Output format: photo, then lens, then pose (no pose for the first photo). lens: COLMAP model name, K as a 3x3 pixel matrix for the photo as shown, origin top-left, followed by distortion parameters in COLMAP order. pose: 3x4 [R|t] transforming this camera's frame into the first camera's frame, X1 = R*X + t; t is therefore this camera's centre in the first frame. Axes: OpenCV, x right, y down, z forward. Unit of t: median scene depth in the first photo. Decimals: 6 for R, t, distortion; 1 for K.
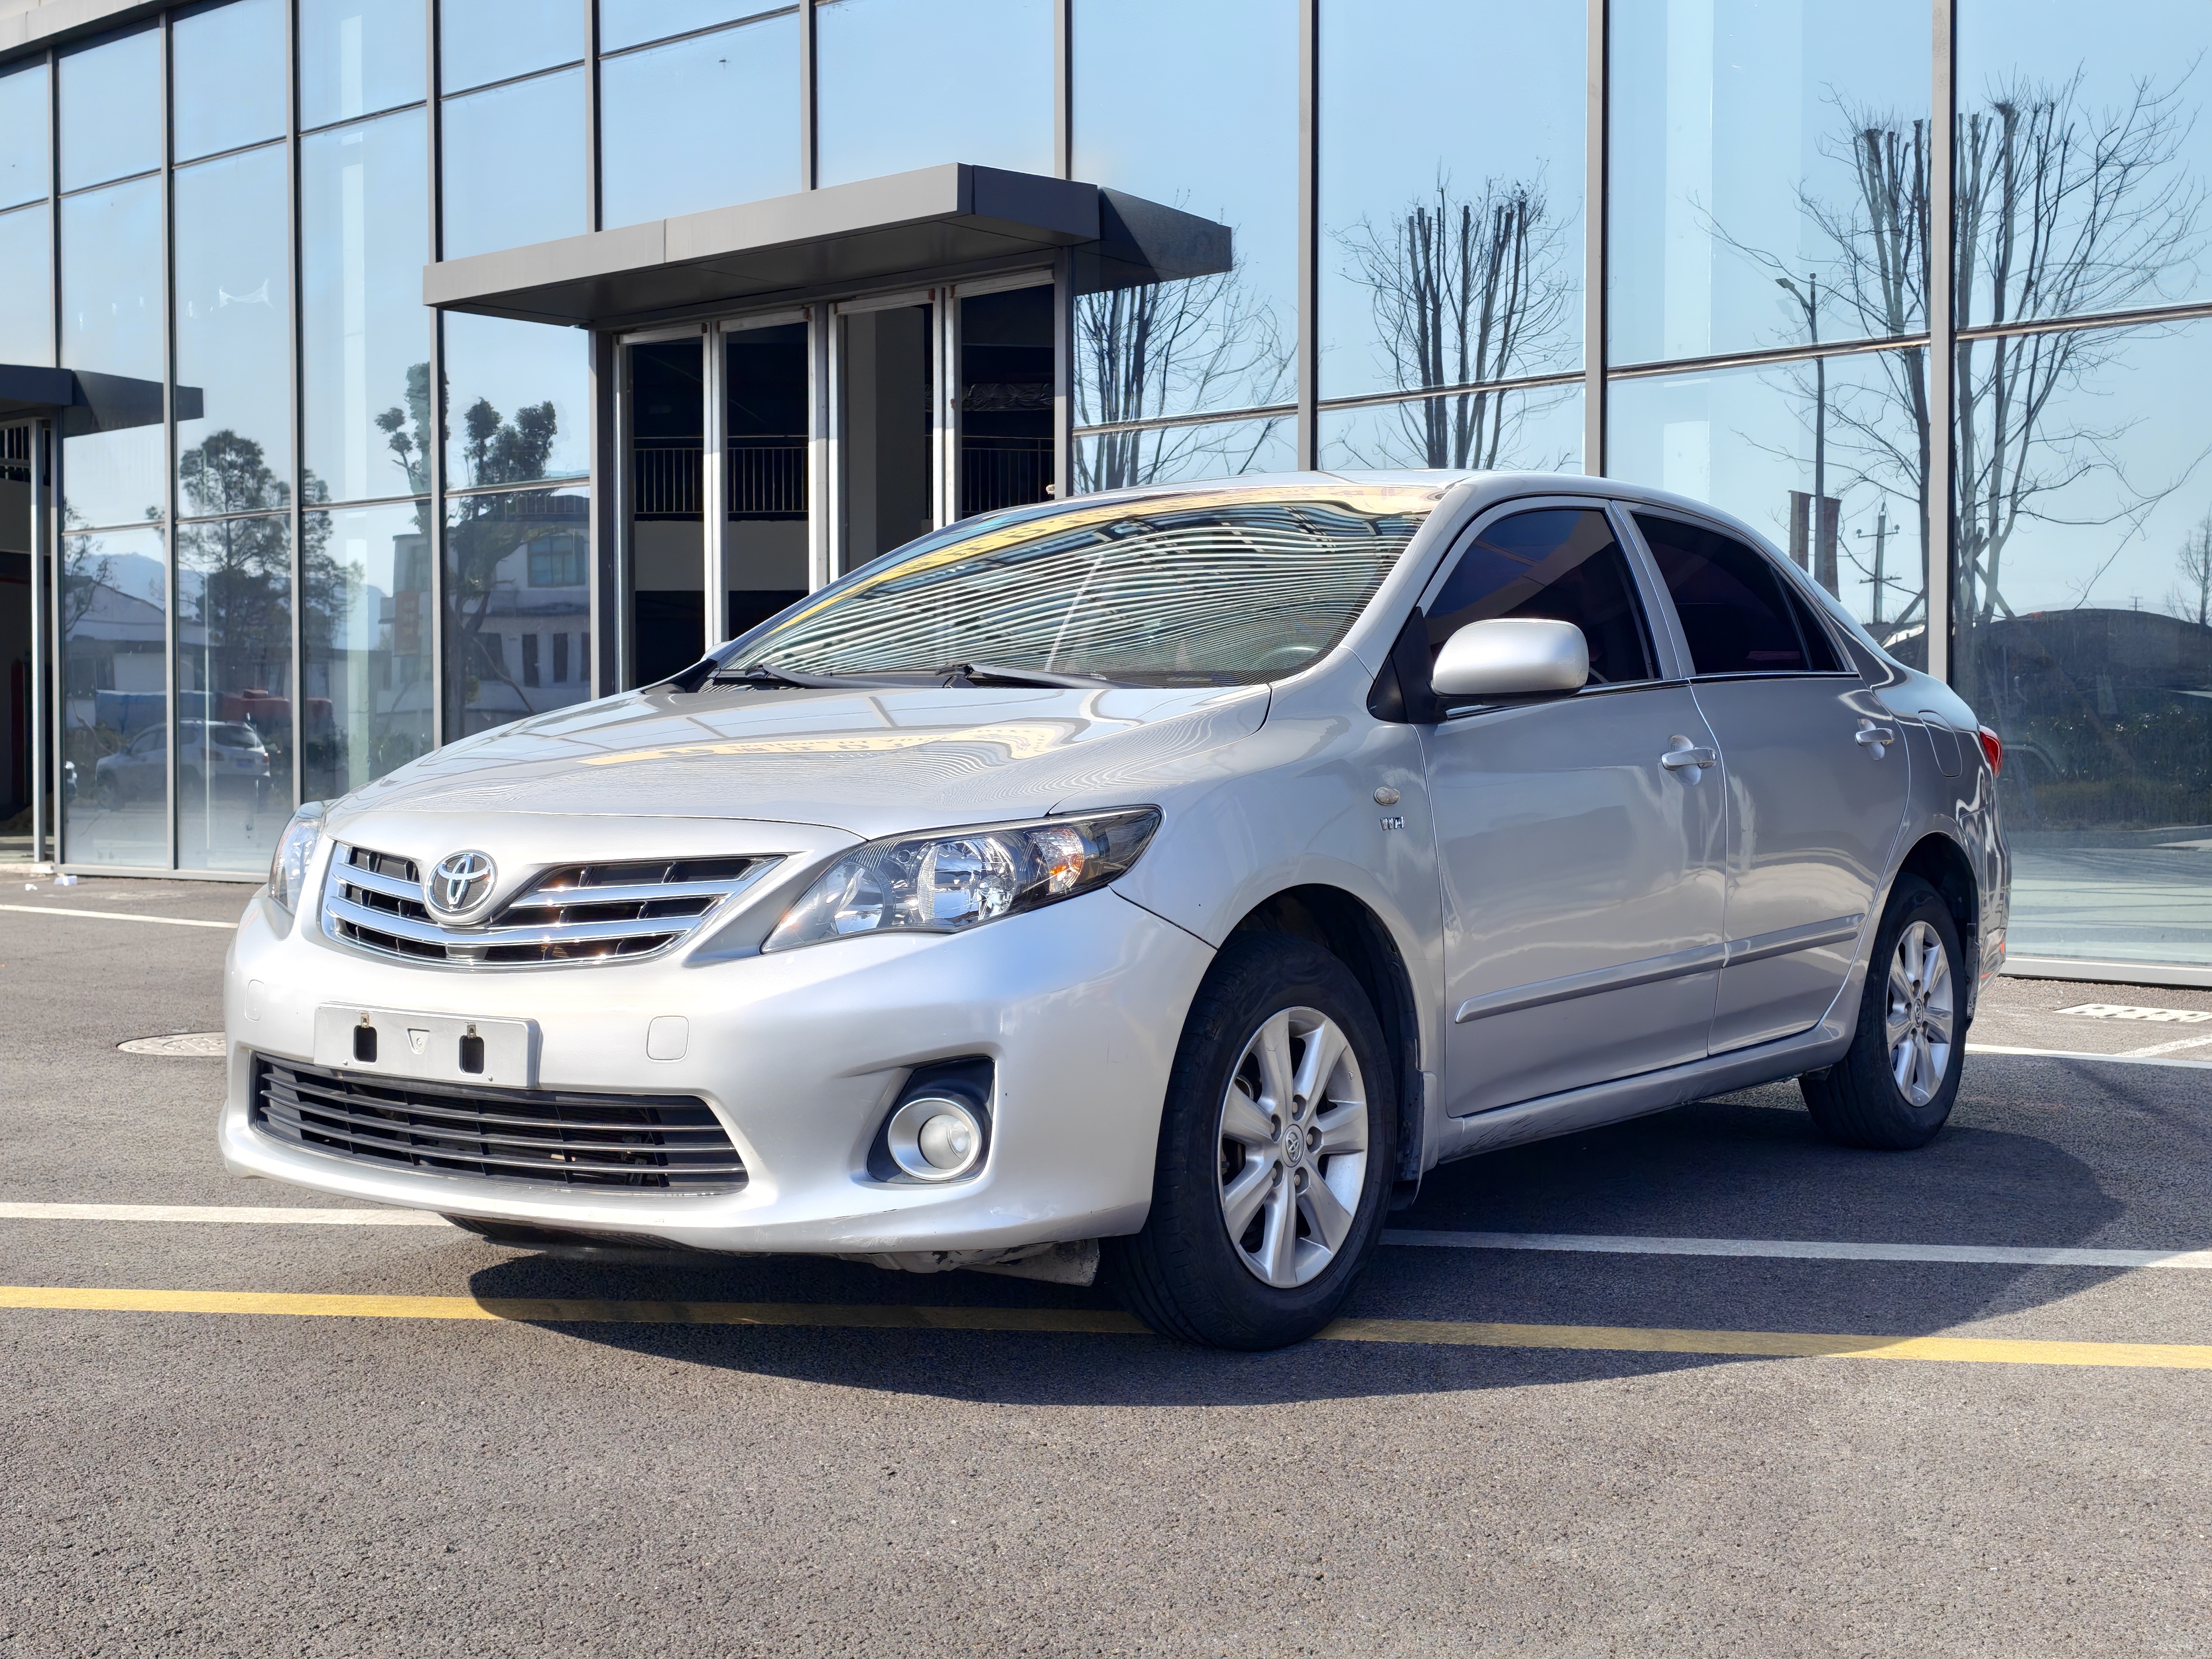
lens RADIAL K [[2687.8, 0, 1106.0], [0, 2687.8, 829.5], [0, 0, 1]] dist [0.111338, -0.012649]
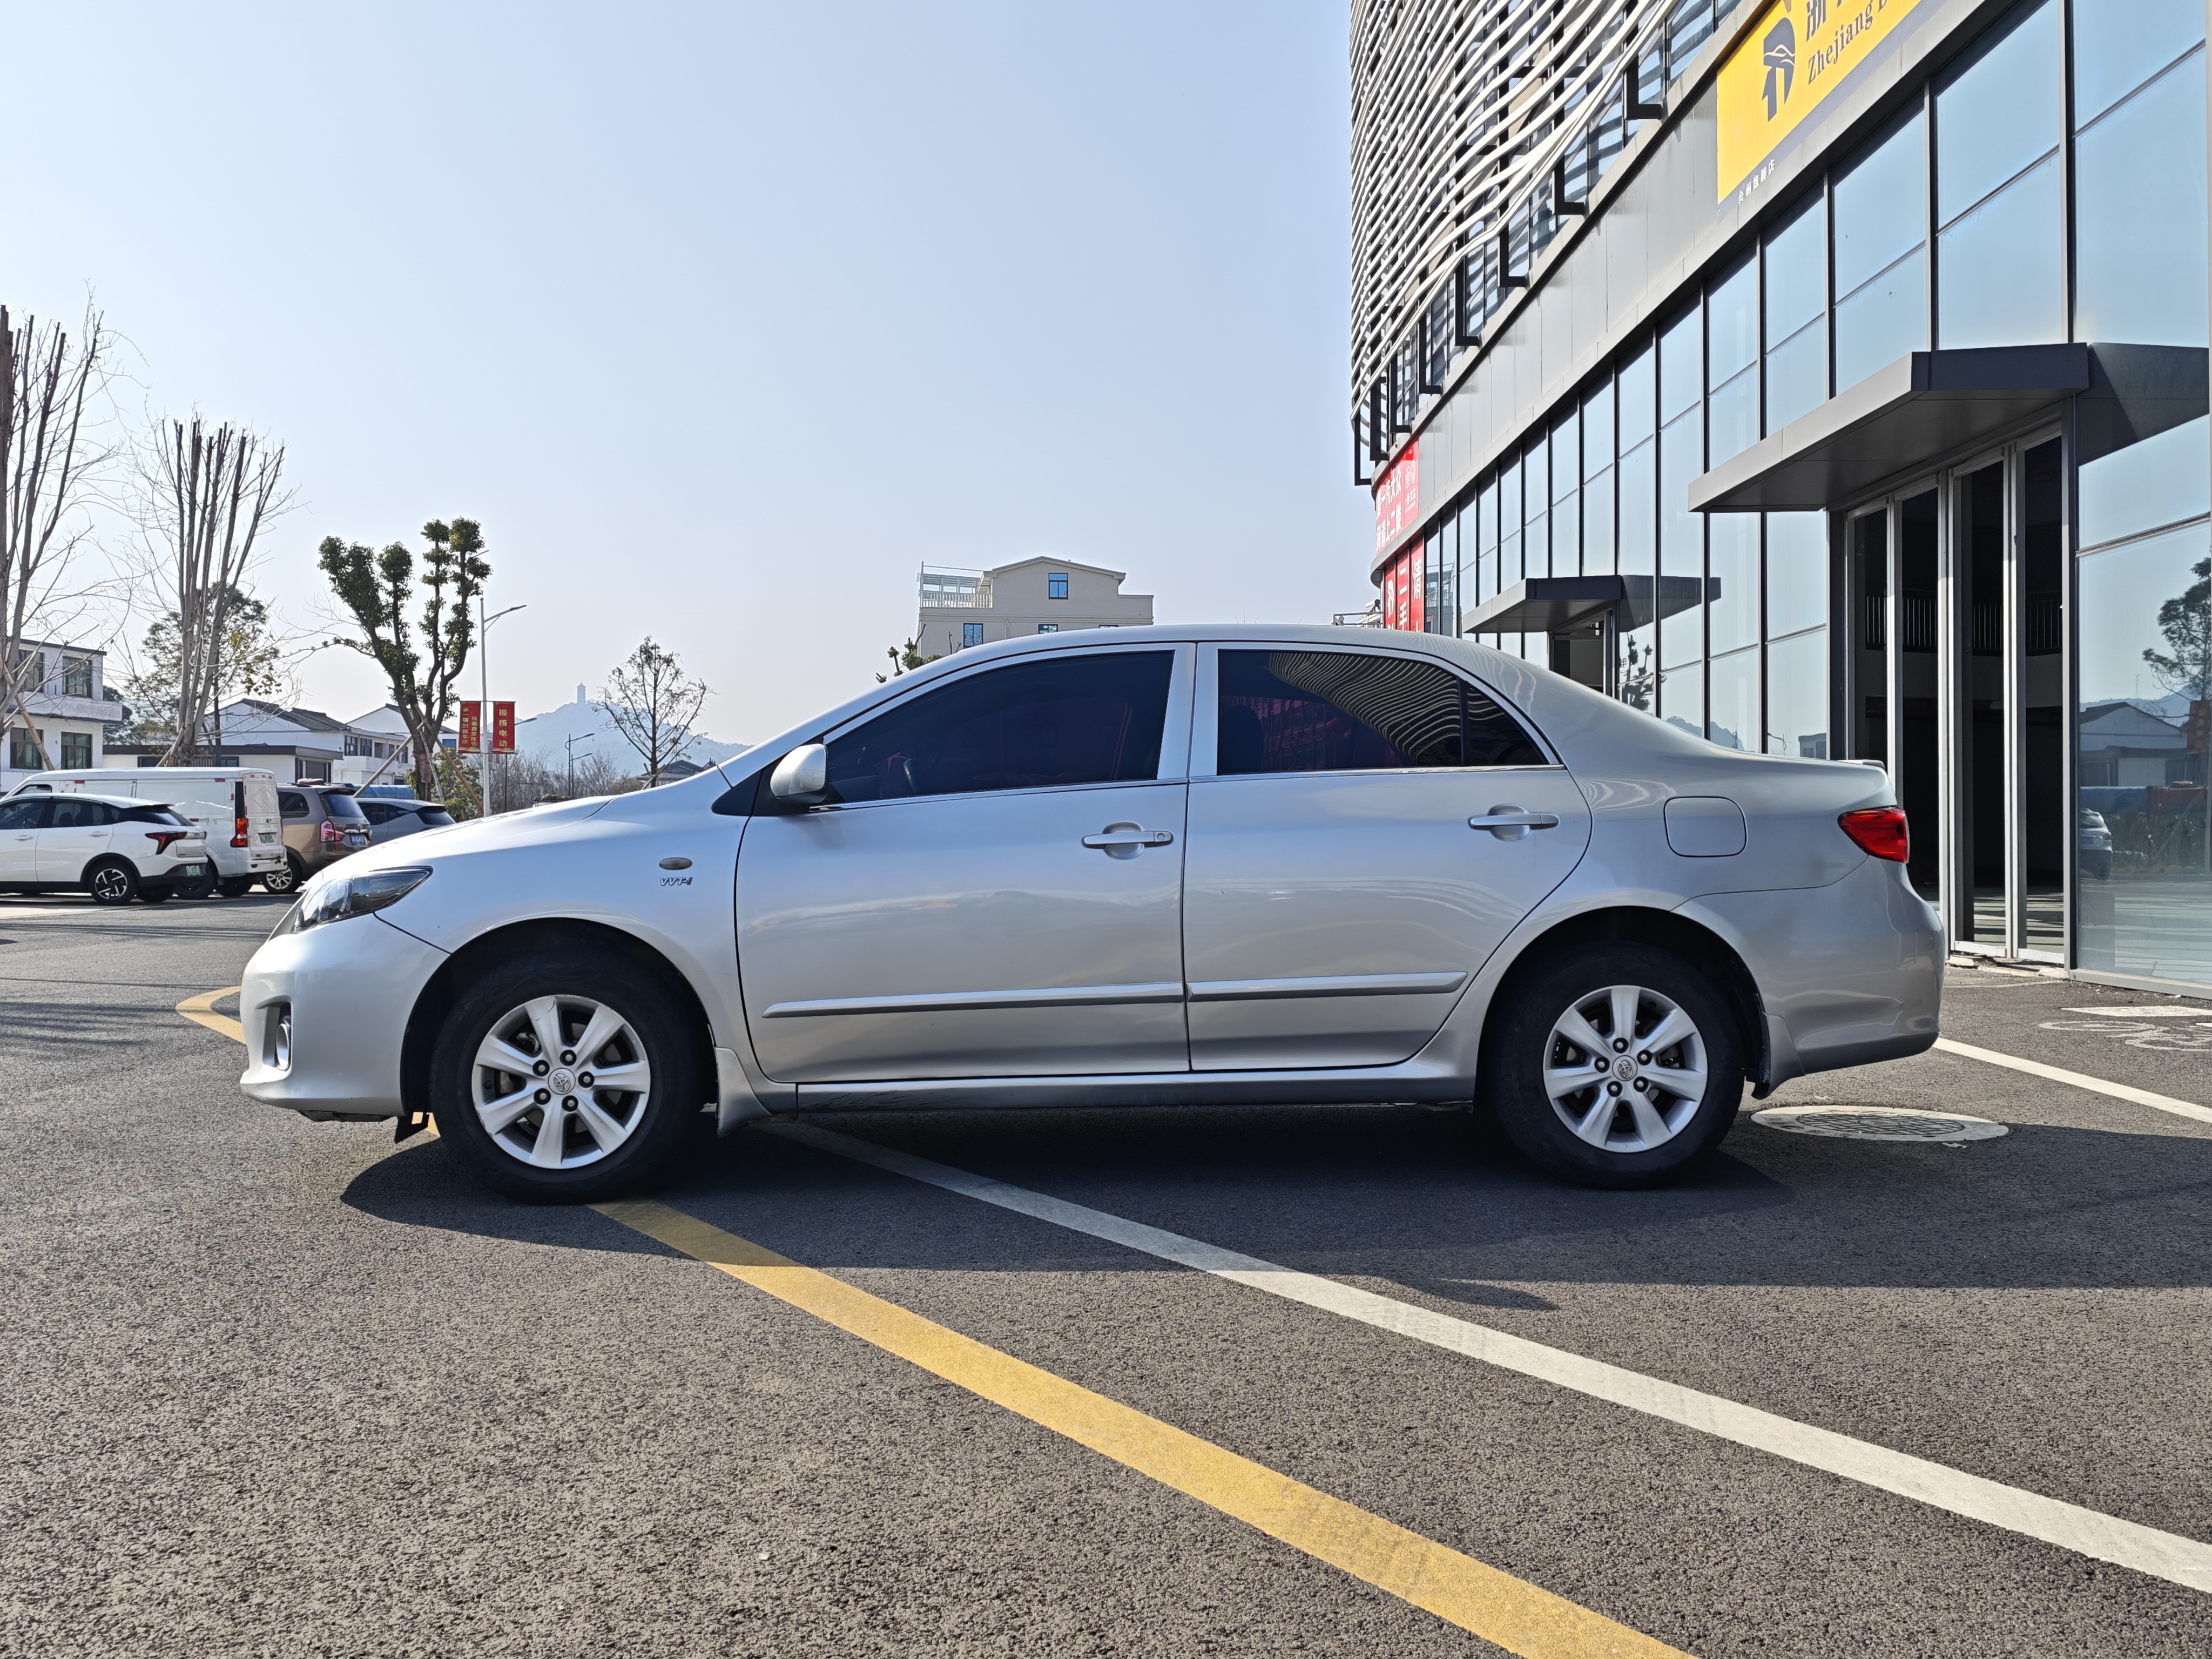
lens RADIAL K [[1916.6, 0, 1106.0], [0, 1916.6, 829.5], [0, 0, 1]] dist [0.008845, 0.003586]
pose [[0.675262, -0.005294, -0.737559, 1.124767], [-0.016771, 0.999605, -0.022529, -0.010572], [0.737387, 0.027583, 0.674907, 0.473608]]
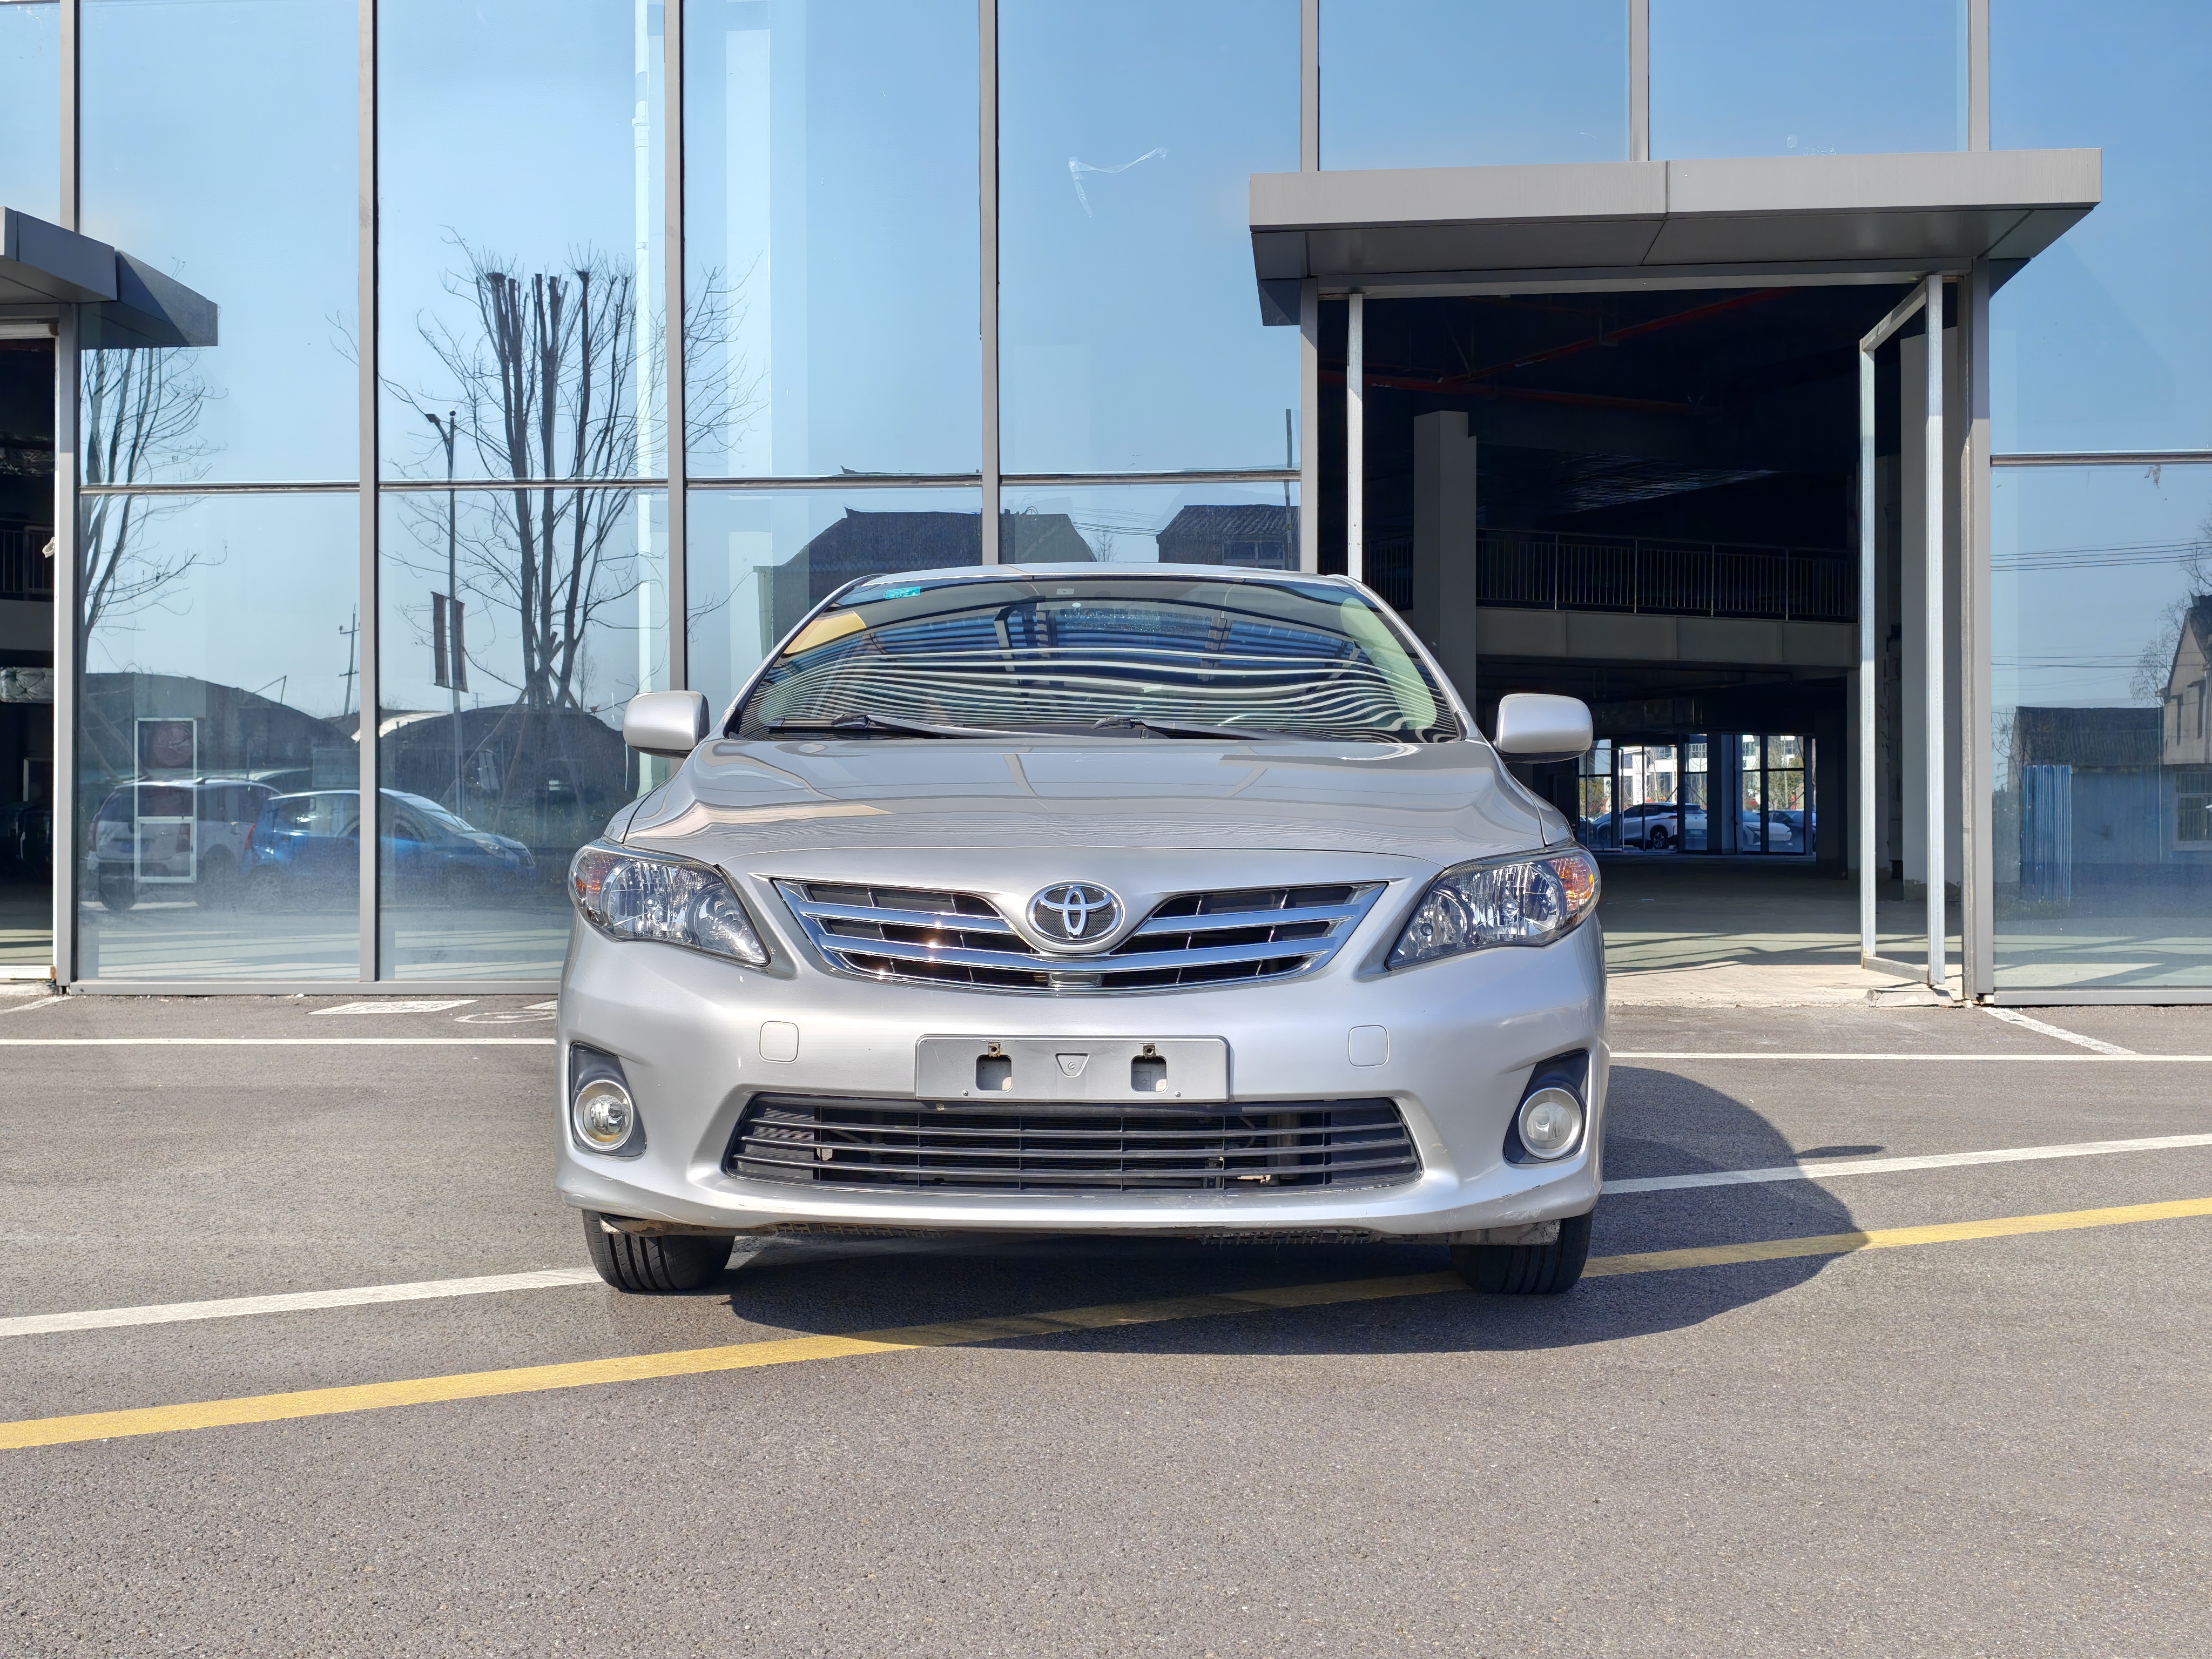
lens RADIAL K [[2454.9, 0, 1106.0], [0, 2454.9, 829.5], [0, 0, 1]] dist [0.010085, 0.024205]
pose [[0.832325, 0.001888, 0.554285, -0.710856], [0.014330, 0.999587, -0.024923, 0.010412], [-0.554103, 0.028687, 0.831953, 0.189989]]
